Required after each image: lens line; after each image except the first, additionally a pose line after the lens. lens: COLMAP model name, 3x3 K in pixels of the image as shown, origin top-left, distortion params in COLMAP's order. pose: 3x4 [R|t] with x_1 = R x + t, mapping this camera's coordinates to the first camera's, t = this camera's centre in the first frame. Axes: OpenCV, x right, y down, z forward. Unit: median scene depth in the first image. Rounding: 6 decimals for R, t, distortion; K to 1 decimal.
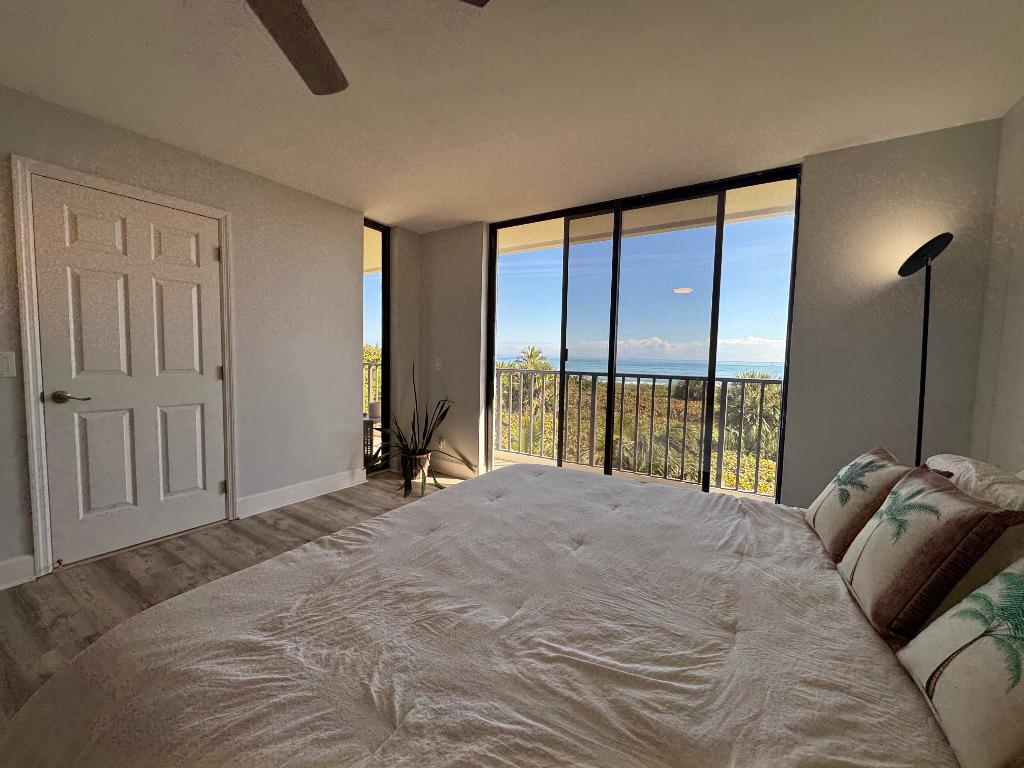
lens RADIAL K [[408.0, 0, 514.7], [0, 408.0, 382.0], [0, 0, 1]] dist [-0.001695, -0.000212]
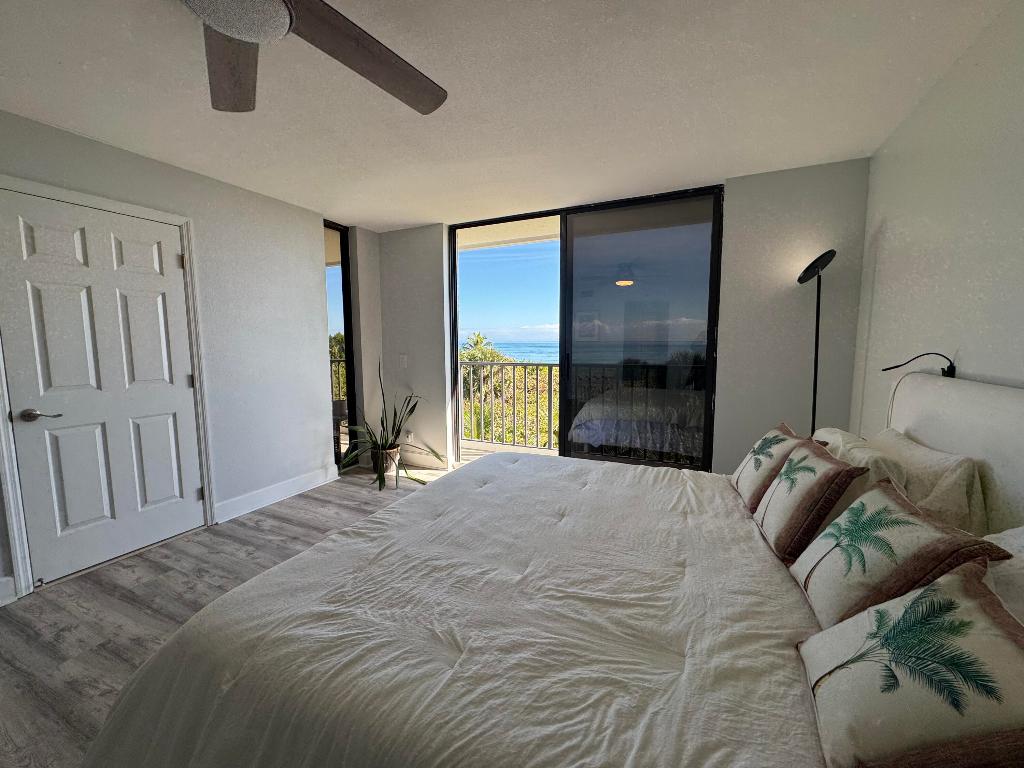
lens RADIAL K [[408.0, 0, 515.0], [0, 408.0, 380.4], [0, 0, 1]] dist [-0.001695, -0.000212]
pose [[0.990513, -0.039546, 0.131603, -0.091039], [0.035204, 0.998761, 0.035162, -0.043181], [-0.132830, -0.030196, 0.990679, -0.133295]]
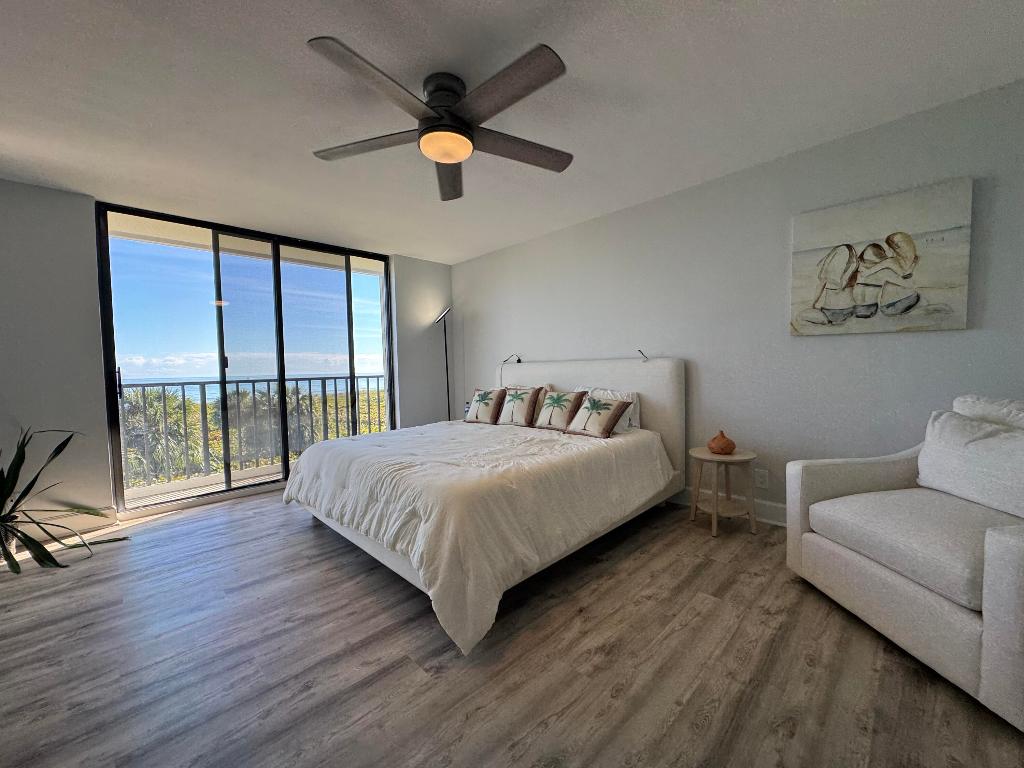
lens RADIAL K [[408.0, 0, 514.0], [0, 408.0, 385.5], [0, 0, 1]] dist [-0.001695, -0.000212]
pose [[0.220726, -0.074258, 0.972505, -1.302892], [0.095675, 0.993937, 0.054180, 0.009916], [-0.970632, 0.081085, 0.226493, 0.104128]]
